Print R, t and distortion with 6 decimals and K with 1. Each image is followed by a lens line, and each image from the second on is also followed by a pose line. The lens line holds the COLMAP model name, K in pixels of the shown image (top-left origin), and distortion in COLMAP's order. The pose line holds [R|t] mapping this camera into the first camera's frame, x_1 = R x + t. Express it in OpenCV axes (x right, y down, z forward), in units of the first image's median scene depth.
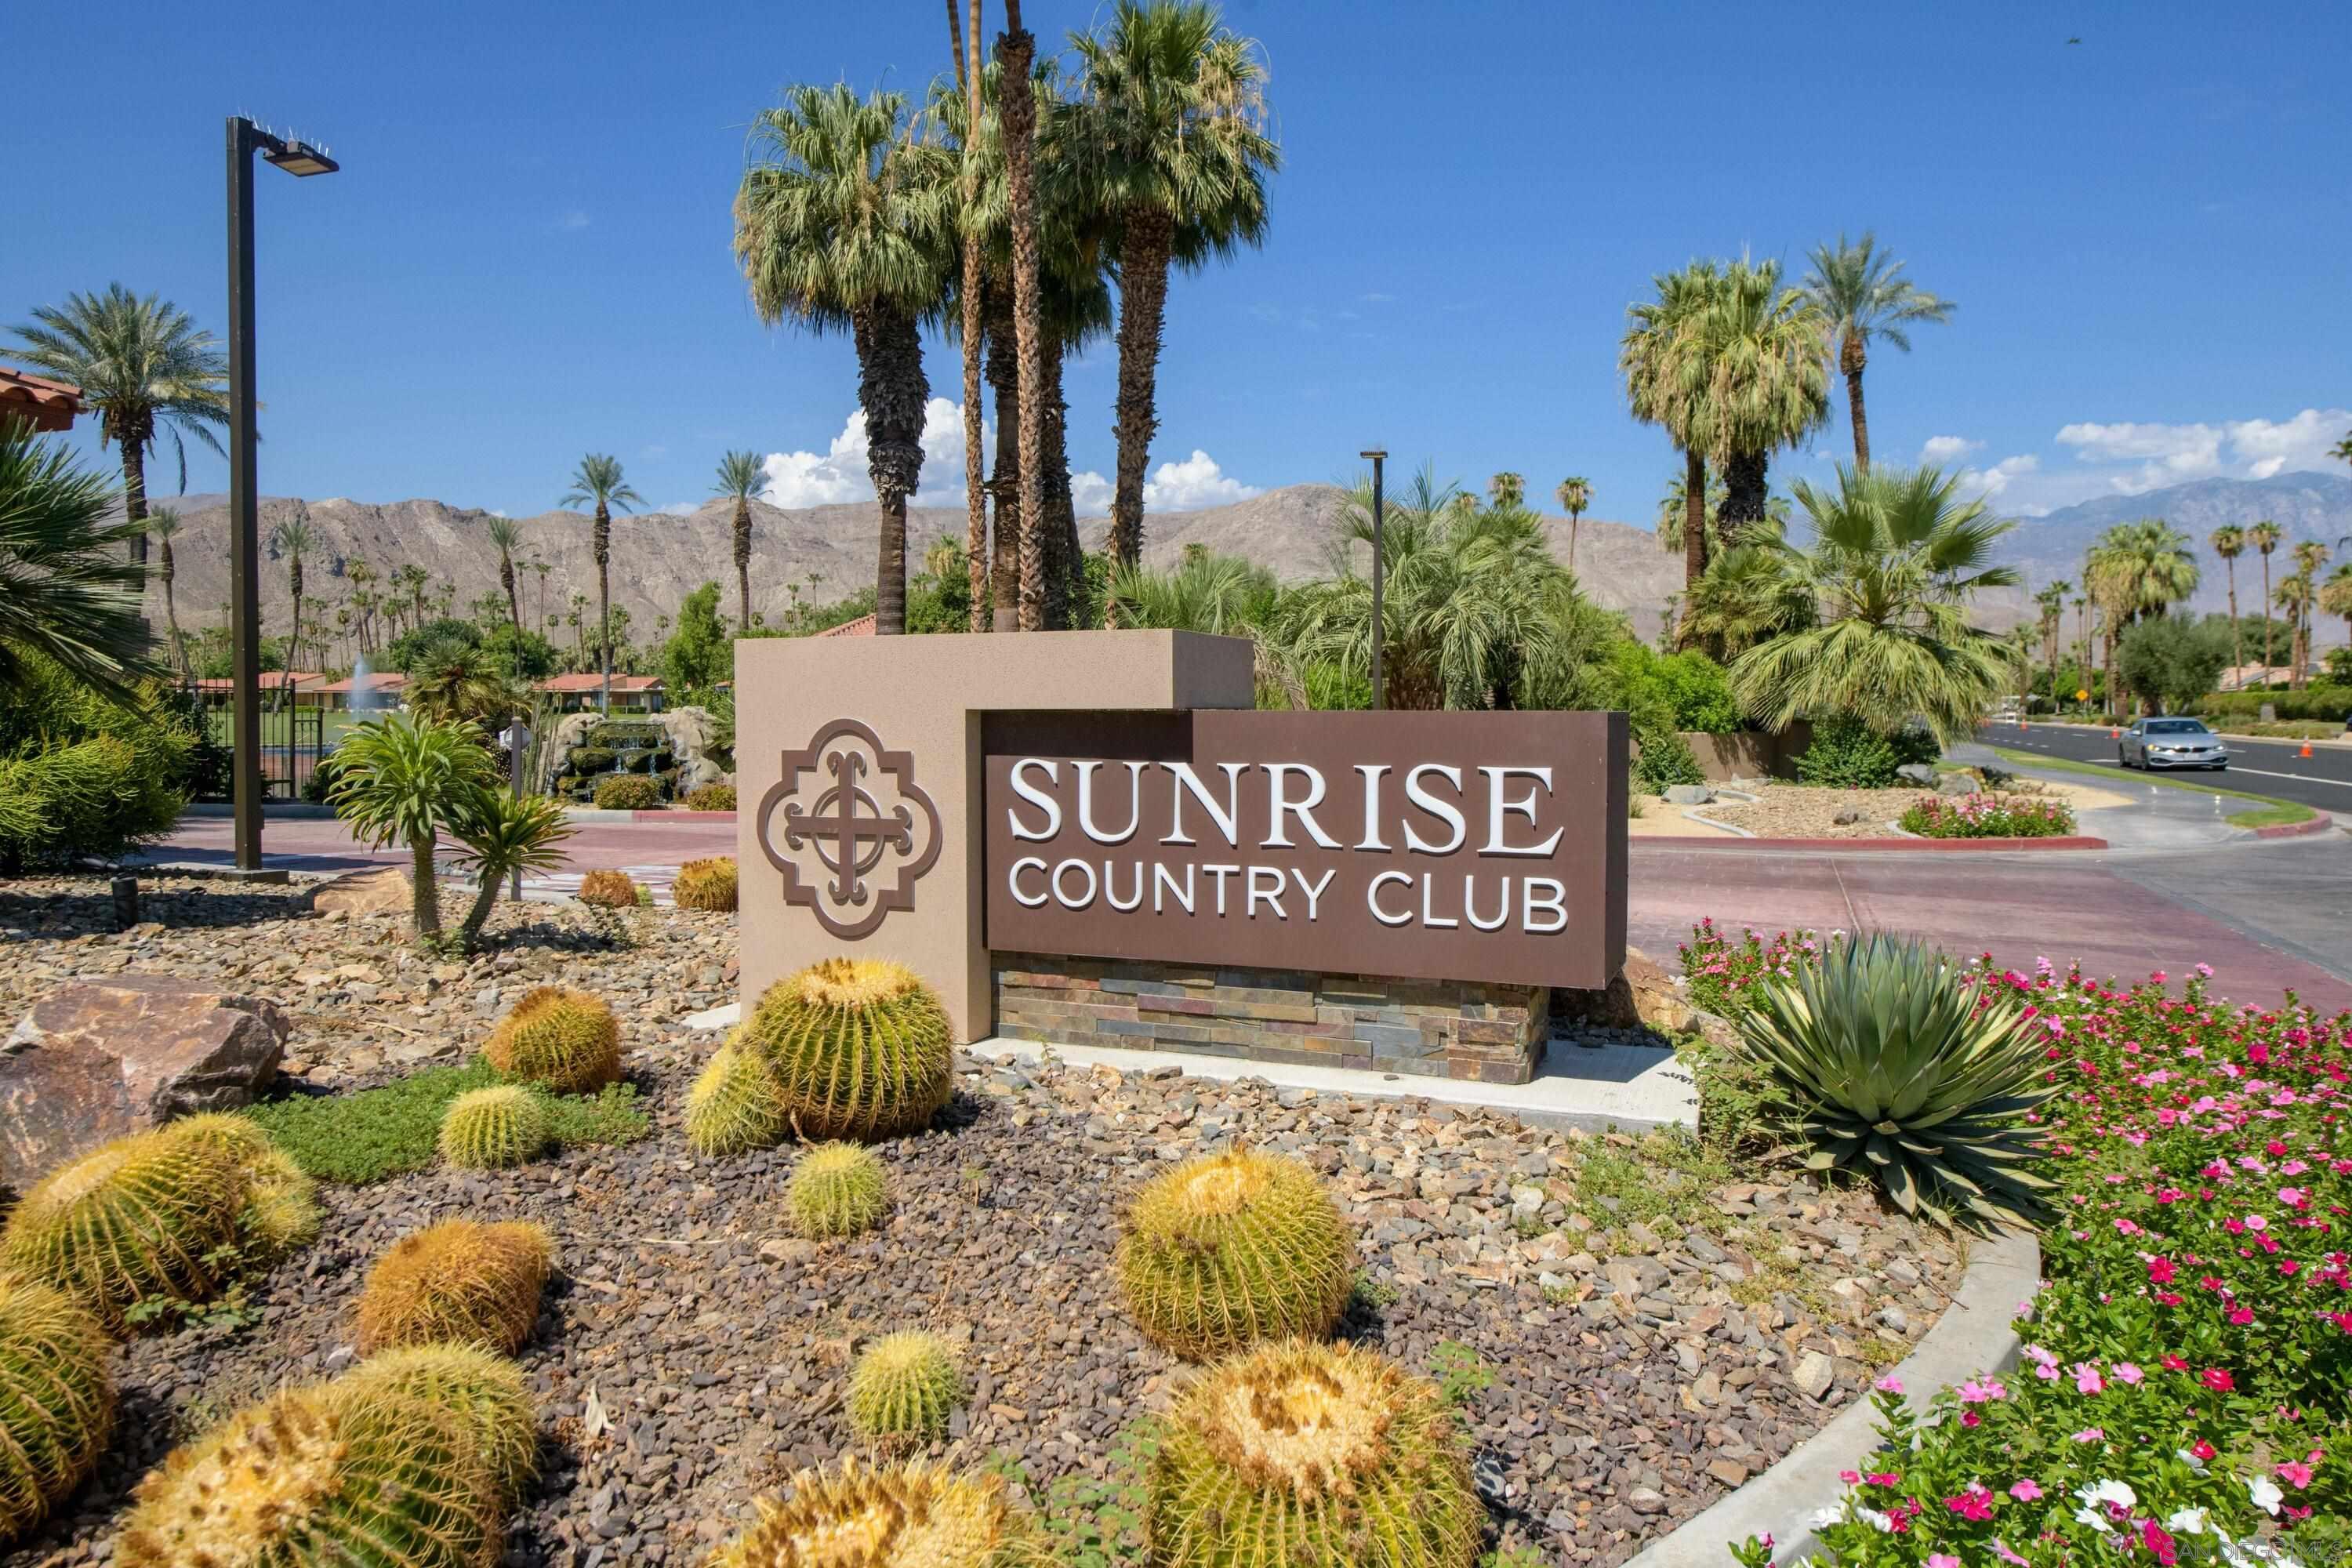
lens RADIAL K [[1582.3, 0, 1176.0], [0, 1582.3, 784.0], [0, 0, 1]] dist [-0.024093, -0.000469]
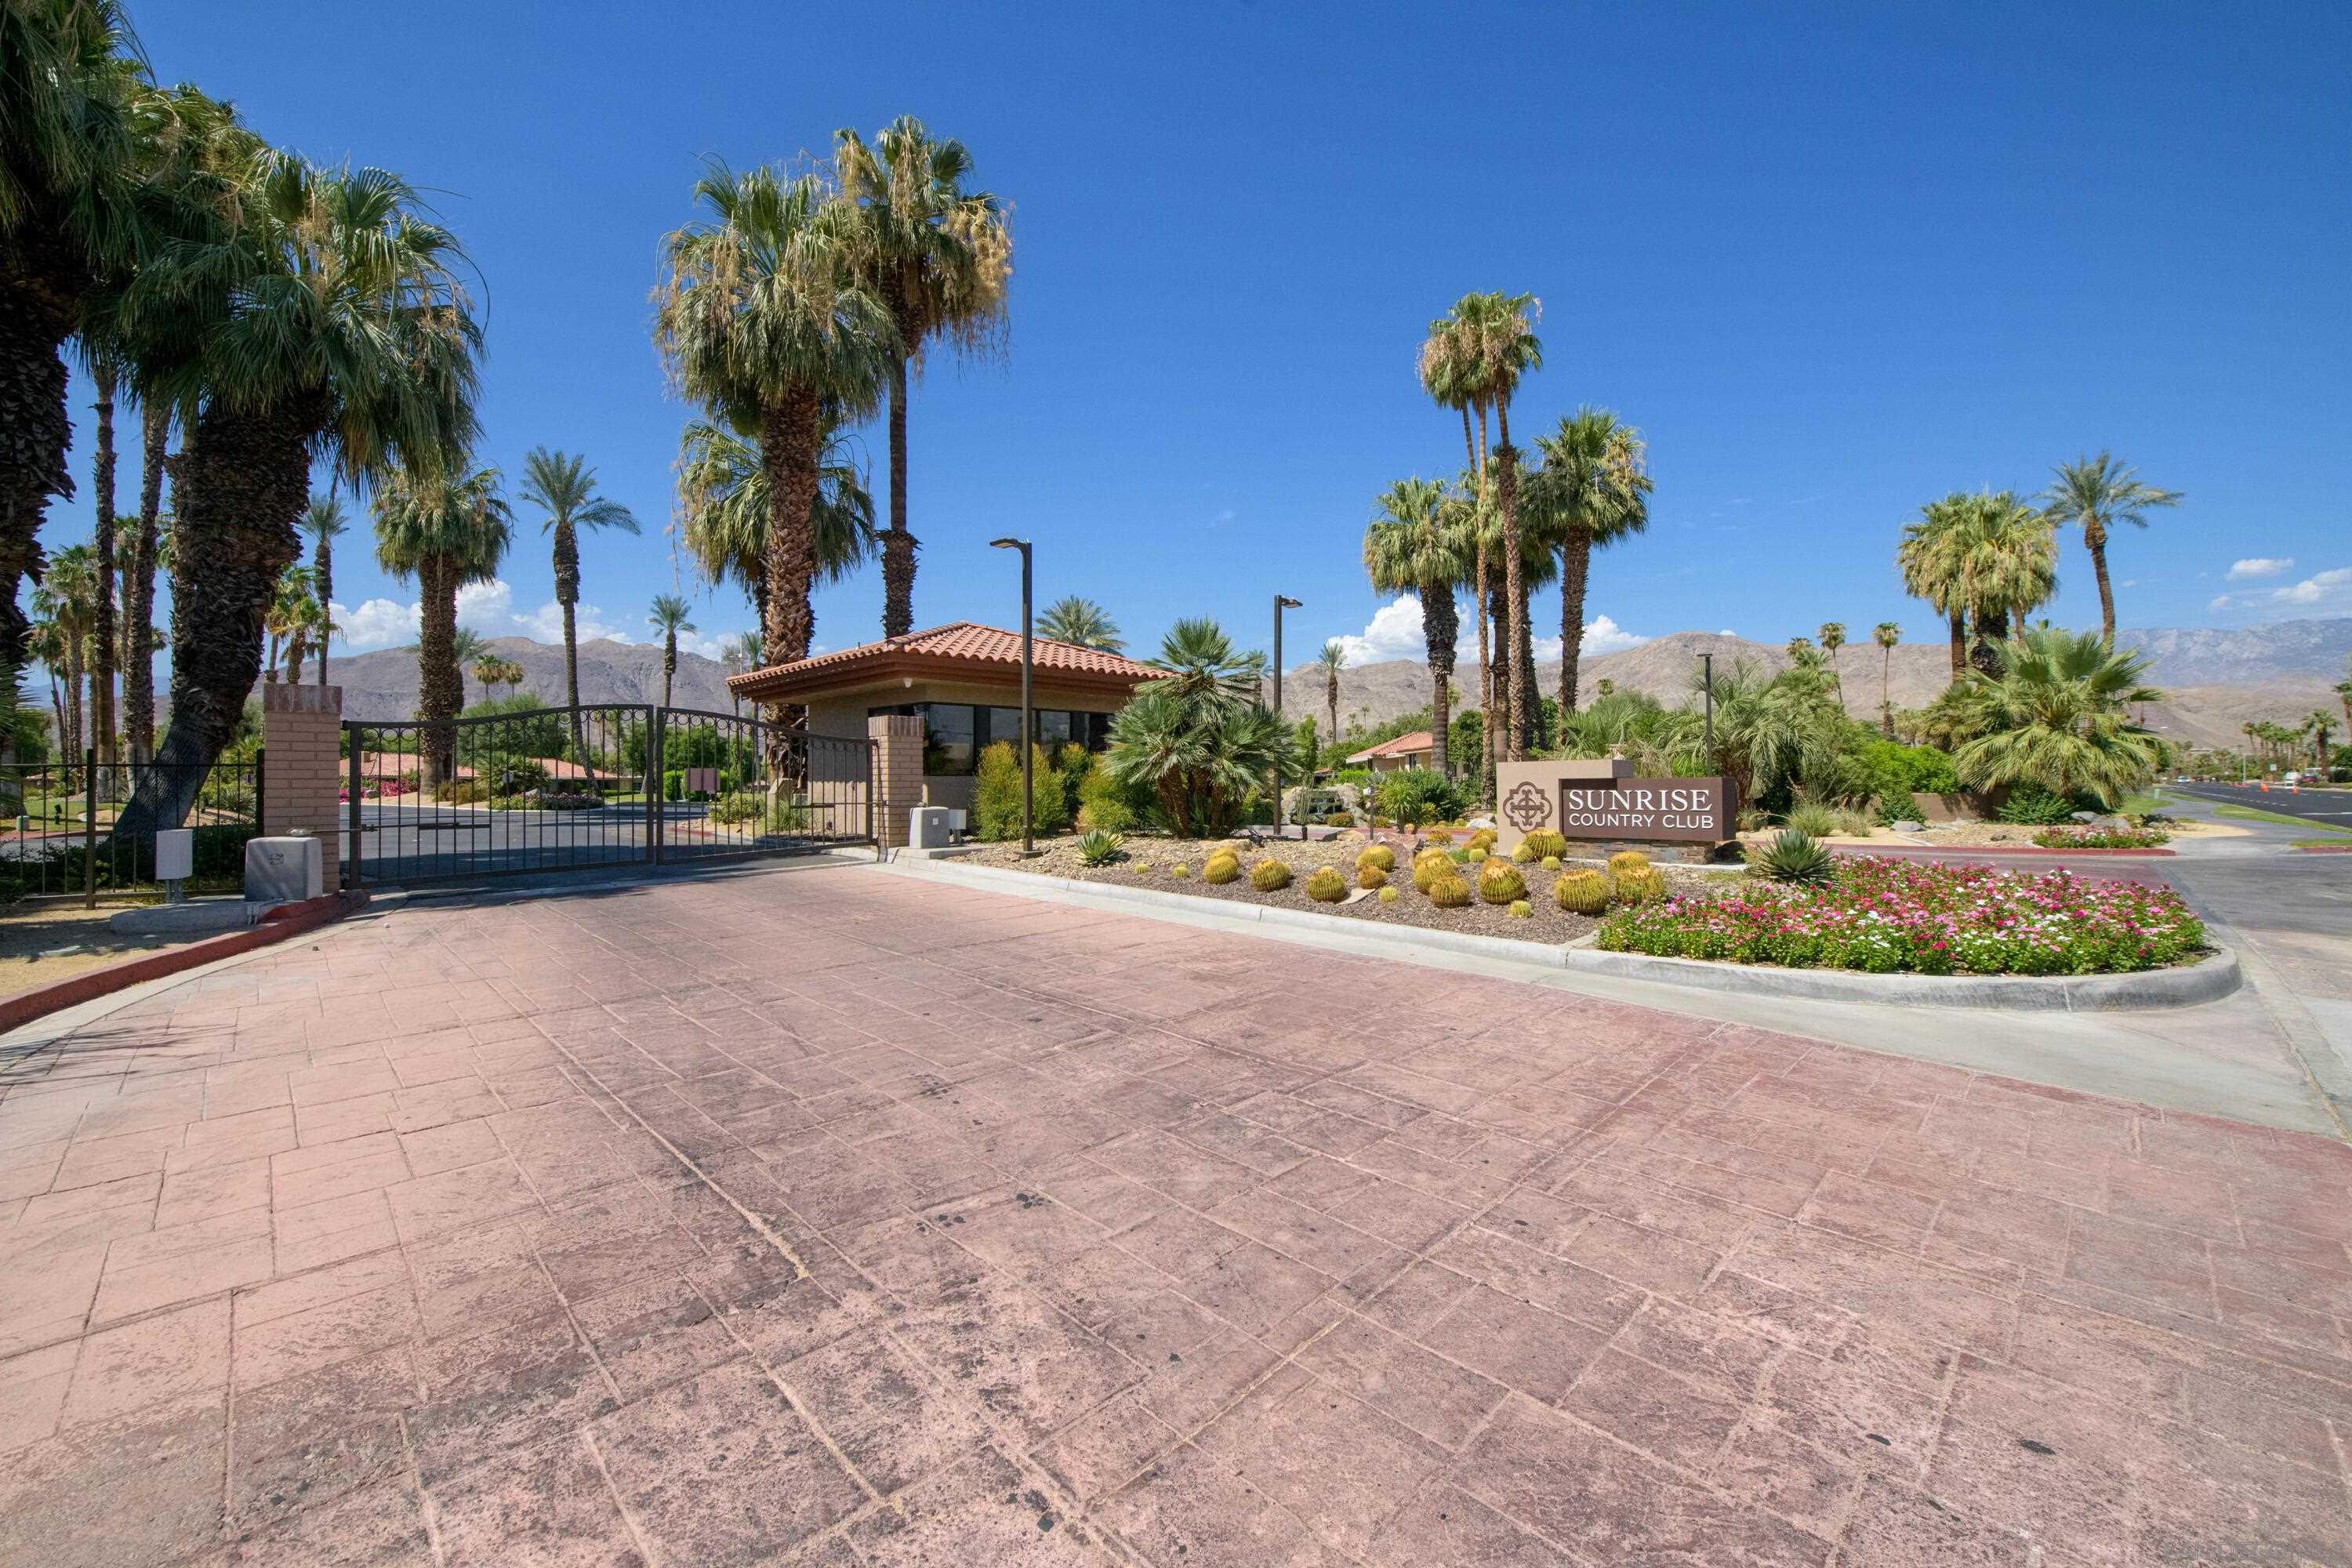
lens RADIAL K [[944.0, 0, 1176.0], [0, 944.0, 784.0], [0, 0, 1]] dist [-0.023460, 0.000204]
pose [[0.914693, -0.008217, -0.404067, -0.007062], [-0.011666, 0.998840, -0.046722, 0.012944], [0.403982, 0.047450, 0.913536, -0.229619]]
